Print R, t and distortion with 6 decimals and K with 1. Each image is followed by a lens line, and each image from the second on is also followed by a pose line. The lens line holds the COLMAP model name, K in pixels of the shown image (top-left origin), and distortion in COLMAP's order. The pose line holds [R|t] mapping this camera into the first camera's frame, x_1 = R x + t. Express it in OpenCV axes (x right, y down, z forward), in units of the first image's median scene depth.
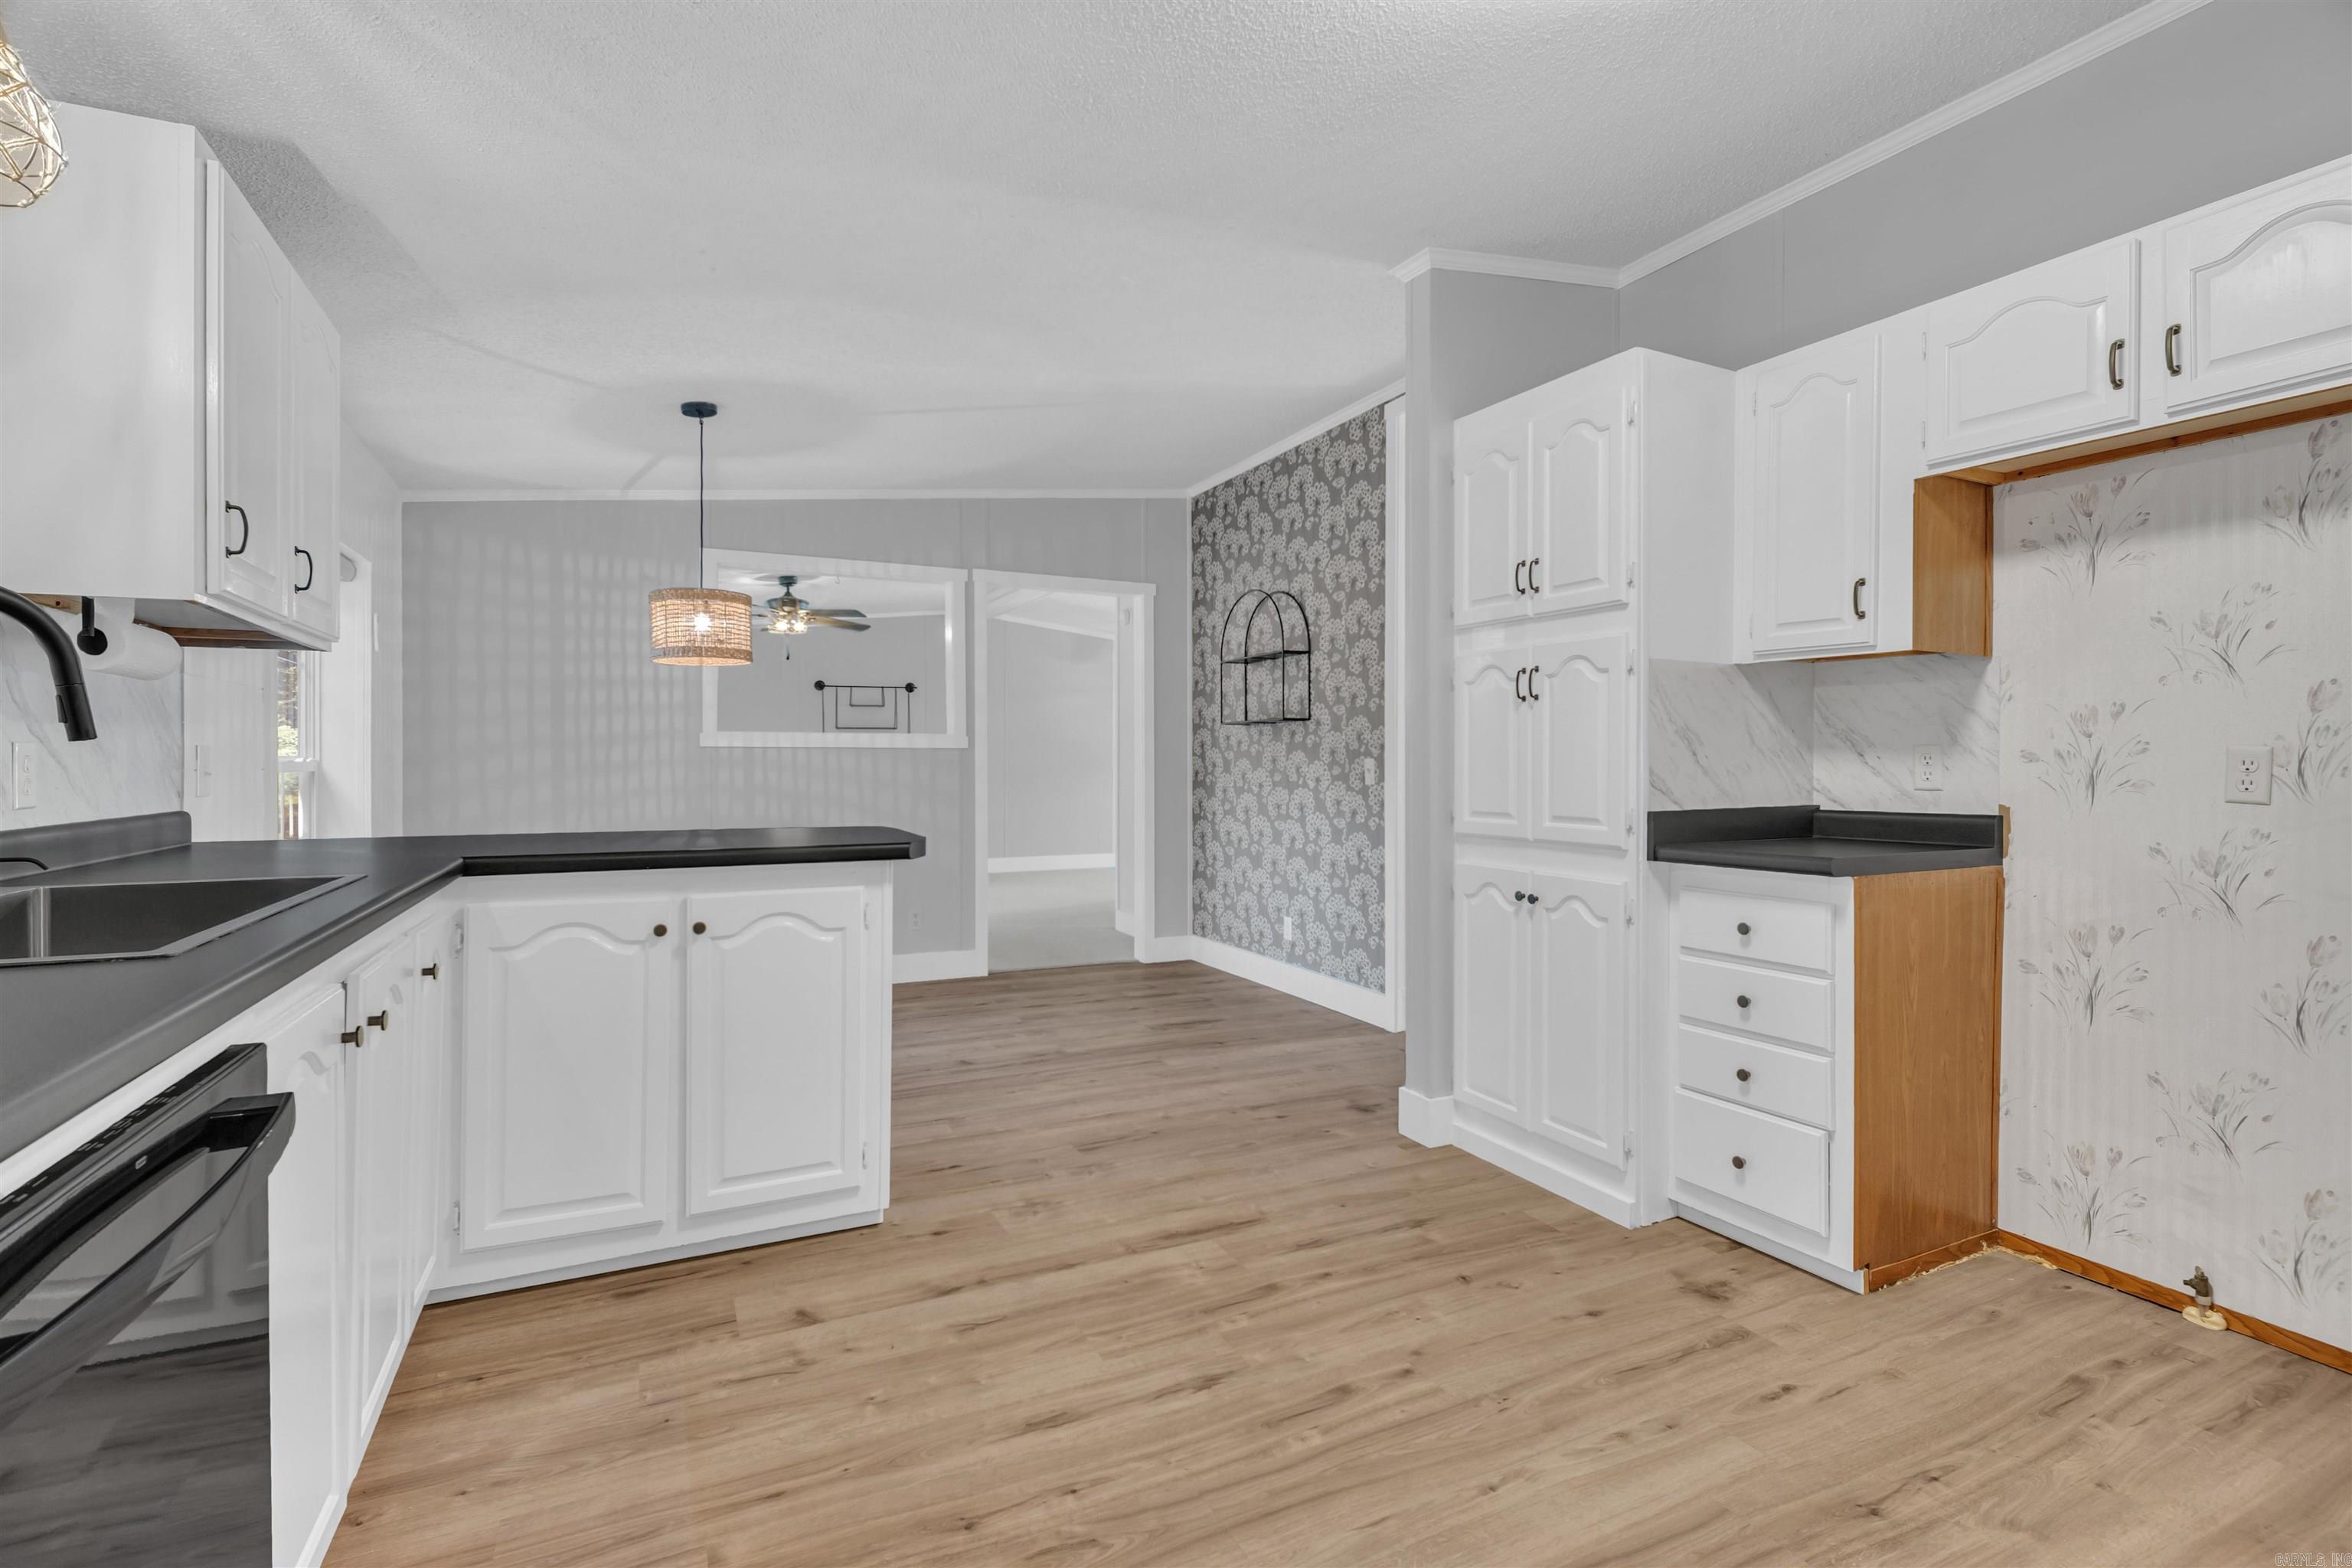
lens RADIAL K [[1081.0, 0, 1178.0], [0, 1081.0, 760.2], [0, 0, 1]] dist [0.009087, -0.010071]
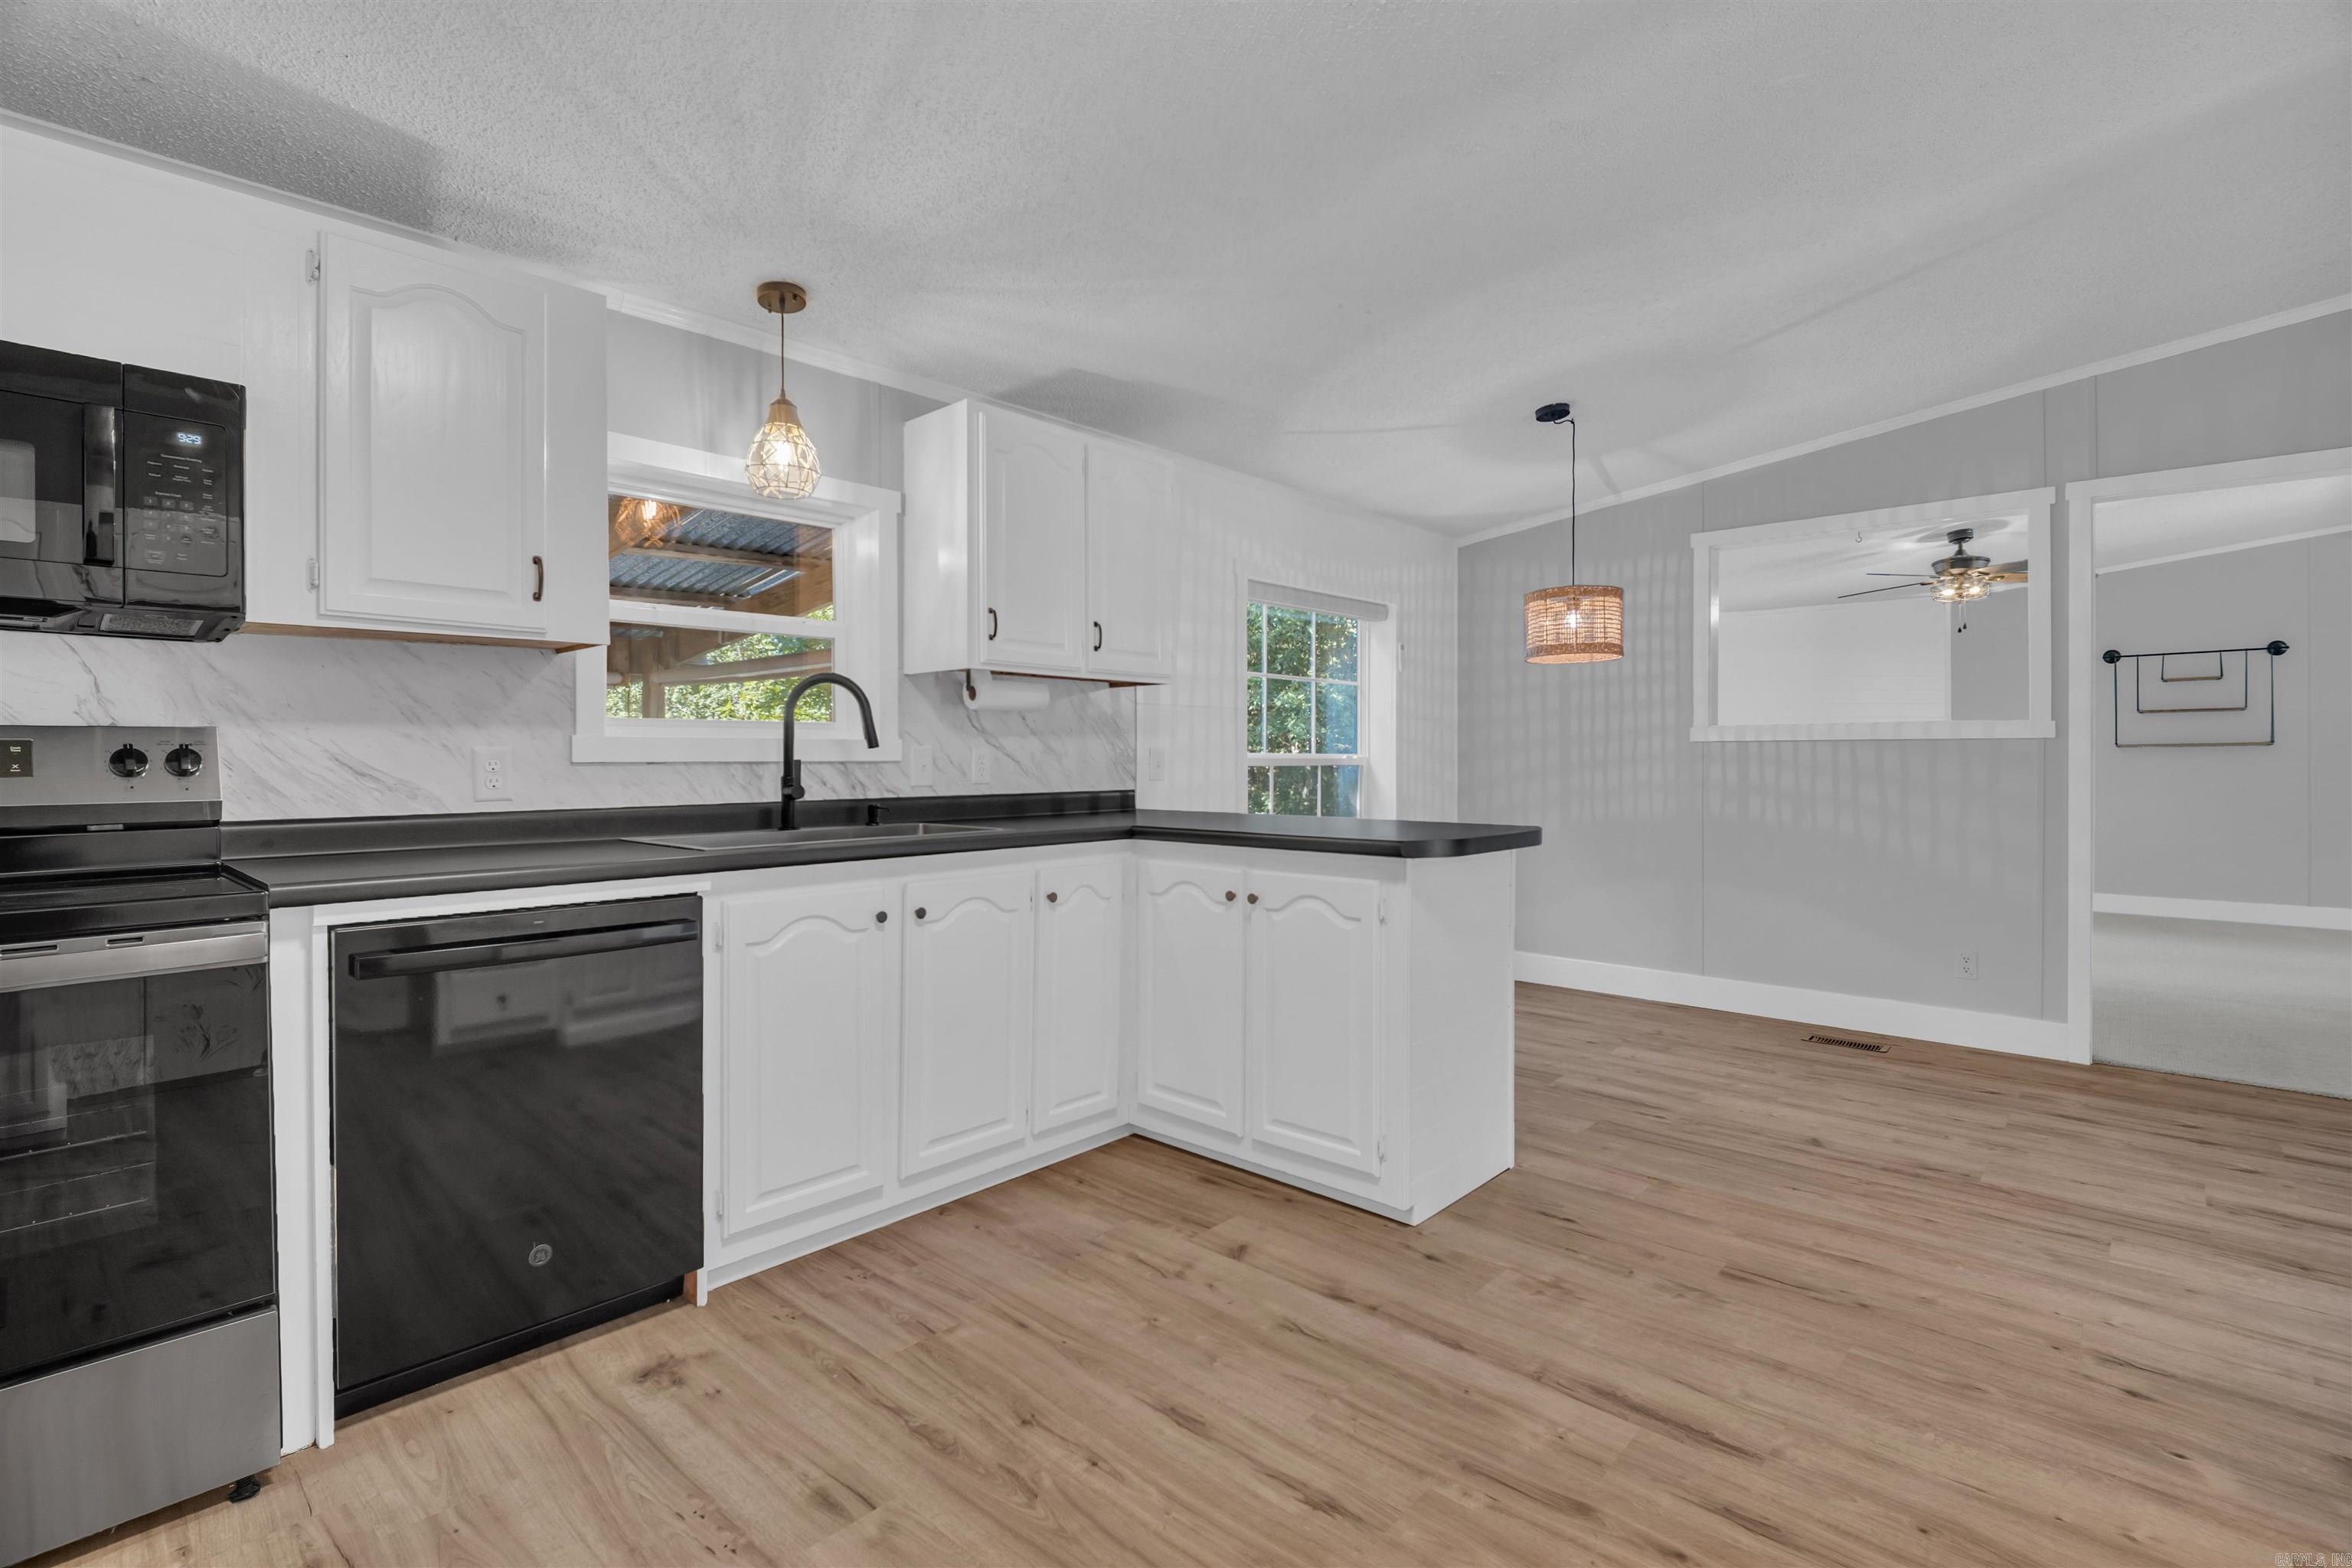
lens RADIAL K [[1085.7, 0, 1175.5], [0, 1085.7, 745.9], [0, 0, 1]] dist [0.001552, -0.004205]
pose [[0.358569, -0.012341, -0.933421, 0.603444], [0.003231, 0.999923, -0.011979, 0.002780], [0.933497, 0.001280, 0.358582, 0.467434]]
